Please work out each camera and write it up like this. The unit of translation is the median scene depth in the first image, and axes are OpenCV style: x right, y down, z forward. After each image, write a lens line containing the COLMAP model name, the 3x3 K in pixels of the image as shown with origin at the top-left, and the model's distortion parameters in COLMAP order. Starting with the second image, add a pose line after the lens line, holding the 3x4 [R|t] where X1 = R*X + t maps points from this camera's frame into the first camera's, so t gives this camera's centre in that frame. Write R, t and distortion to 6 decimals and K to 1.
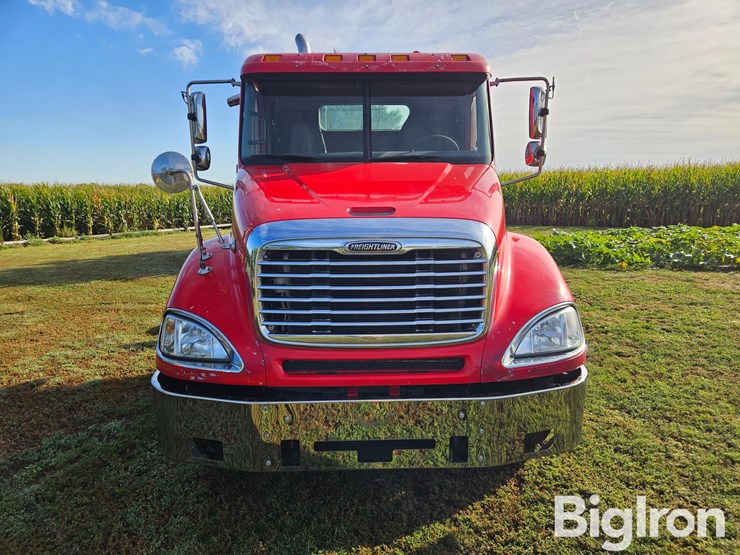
lens RADIAL K [[470.1, 0, 370.0], [0, 470.1, 277.5], [0, 0, 1]] dist [0.096899, -0.059407]
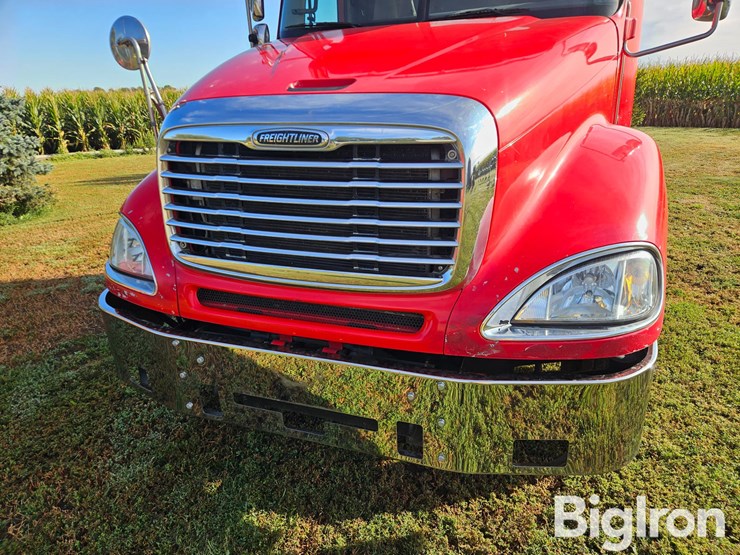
lens RADIAL K [[489.5, 0, 370.0], [0, 489.5, 277.5], [0, 0, 1]] dist [0.080427, -0.069006]
pose [[0.935703, 0.106711, -0.336264, 0.352215], [-0.046238, 0.982029, 0.182977, -0.004244], [0.349746, -0.155664, 0.923822, 0.347103]]
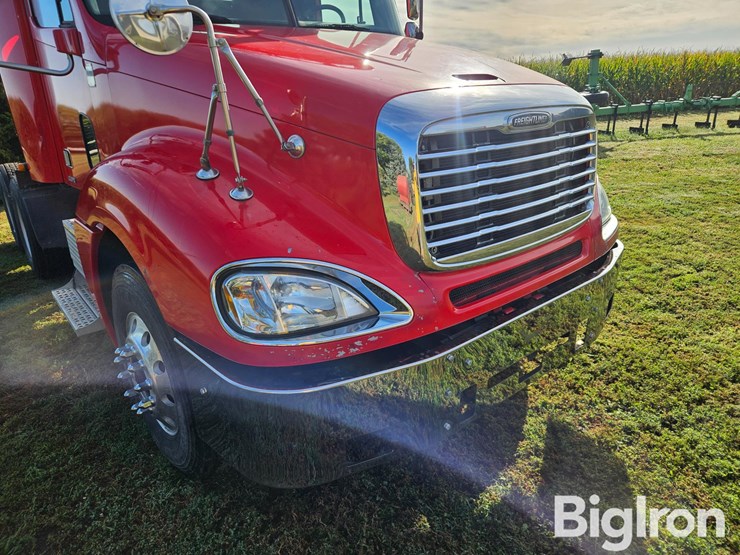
lens RADIAL K [[489.5, 0, 370.0], [0, 489.5, 277.5], [0, 0, 1]] dist [0.080427, -0.069006]
pose [[0.781818, -0.237227, 0.576614, -0.711145], [0.150959, 0.969297, 0.194101, -0.011166], [-0.604956, -0.064707, 0.793625, 0.471563]]
